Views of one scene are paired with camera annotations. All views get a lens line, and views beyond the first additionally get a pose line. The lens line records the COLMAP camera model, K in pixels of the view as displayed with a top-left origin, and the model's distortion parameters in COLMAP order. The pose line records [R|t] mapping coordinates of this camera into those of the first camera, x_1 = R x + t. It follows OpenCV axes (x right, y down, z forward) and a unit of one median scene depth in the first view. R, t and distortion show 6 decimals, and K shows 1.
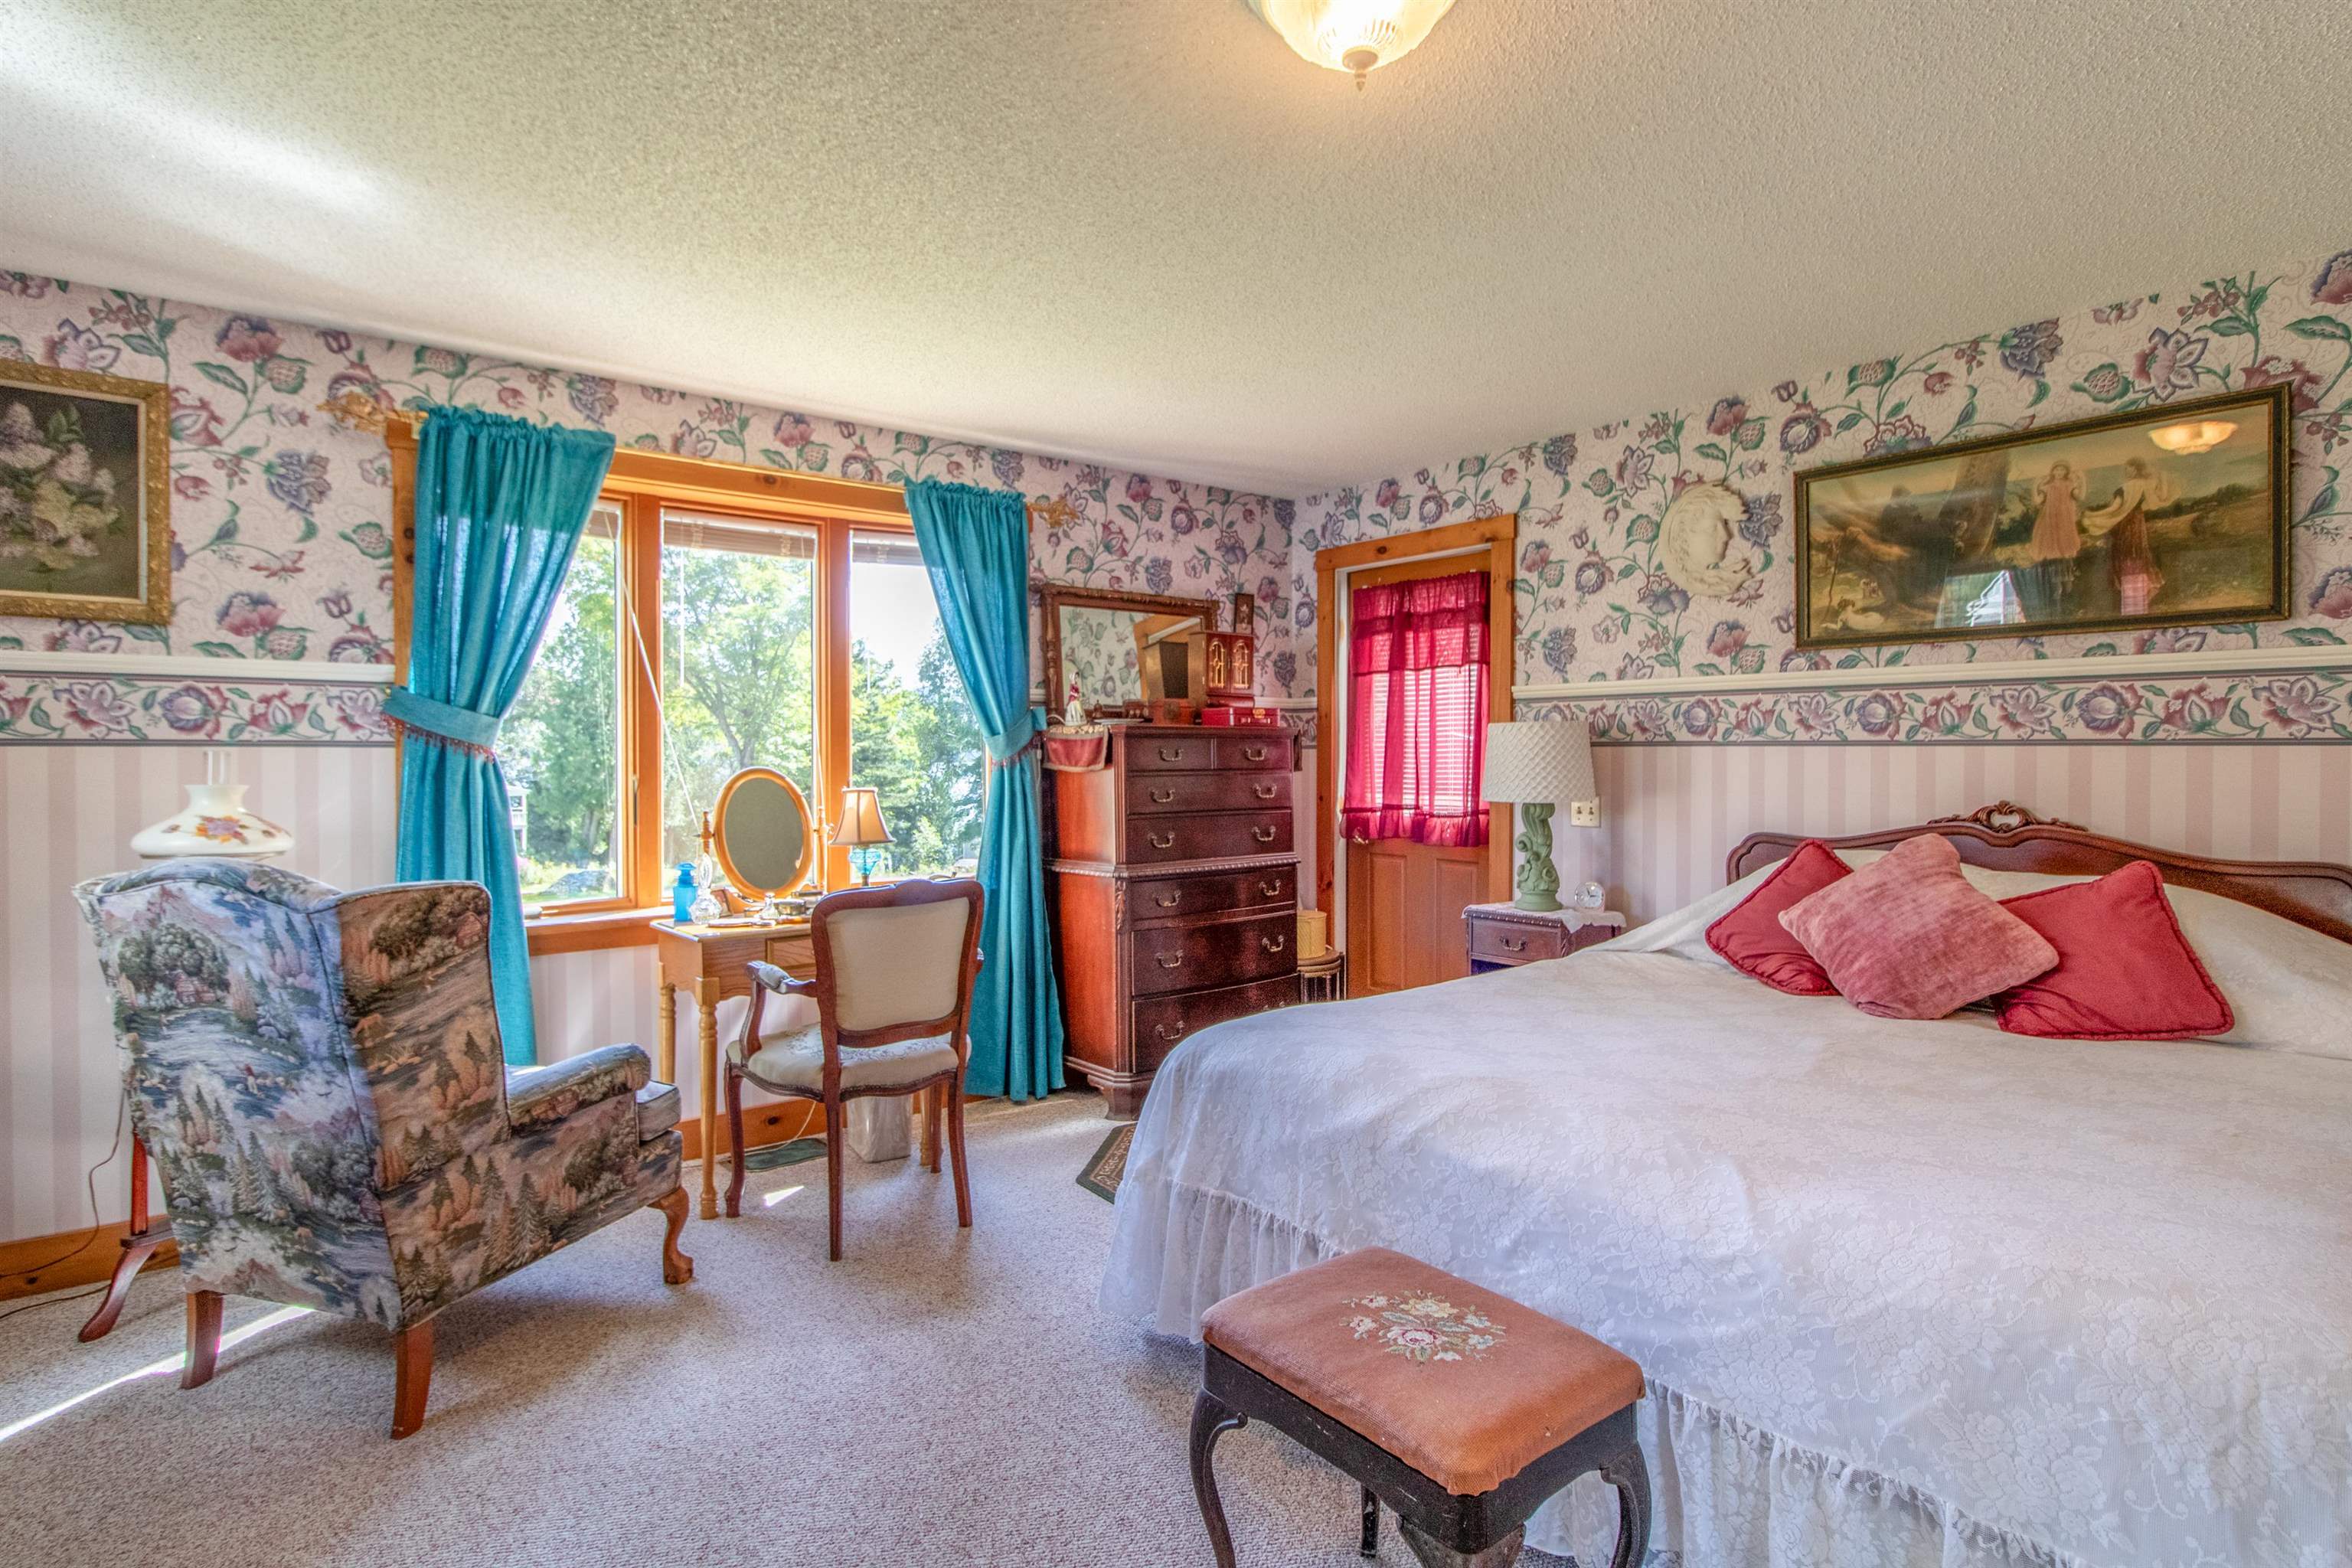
lens RADIAL K [[1172.2, 0, 1219.8], [0, 1172.2, 758.0], [0, 0, 1]] dist [0.003835, 0.002566]
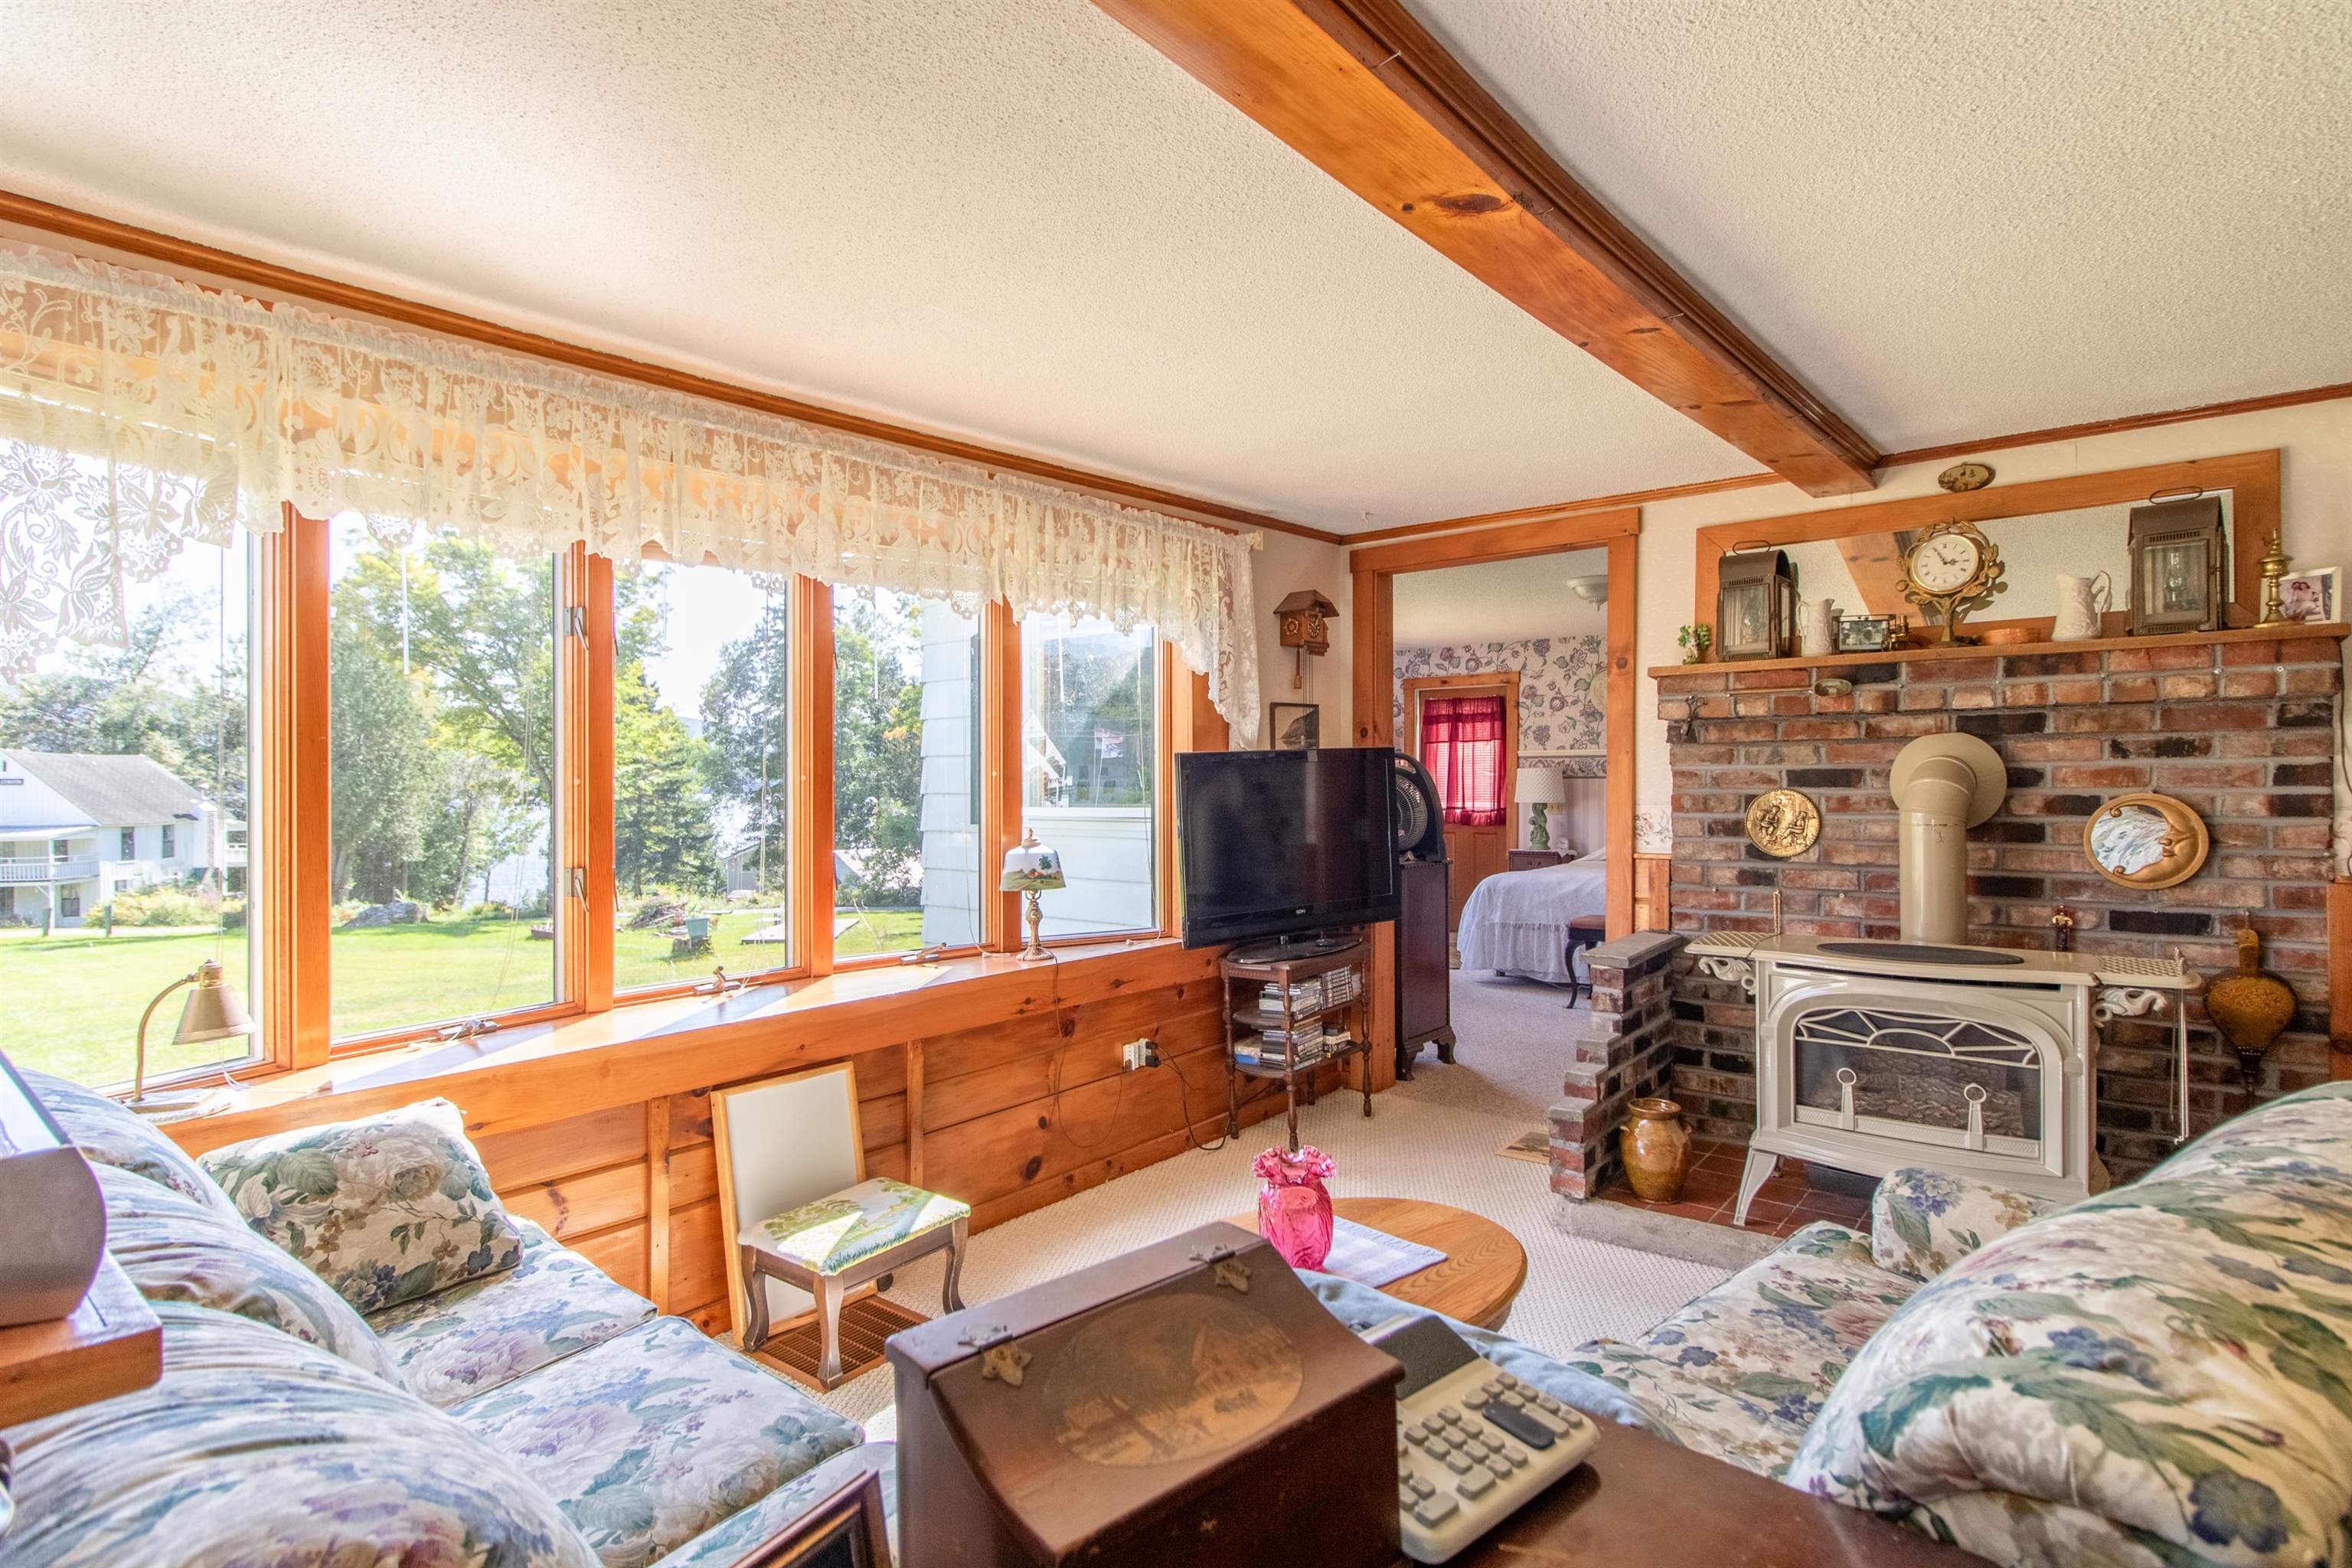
lens RADIAL K [[1172.2, 0, 1183.9], [0, 1172.2, 781.5], [0, 0, 1]] dist [0.003835, 0.002566]
pose [[0.978004, 0.001567, 0.208579, -0.893270], [0.000014, 0.999971, -0.007578, 0.013398], [-0.208585, 0.007414, 0.977976, -1.101079]]
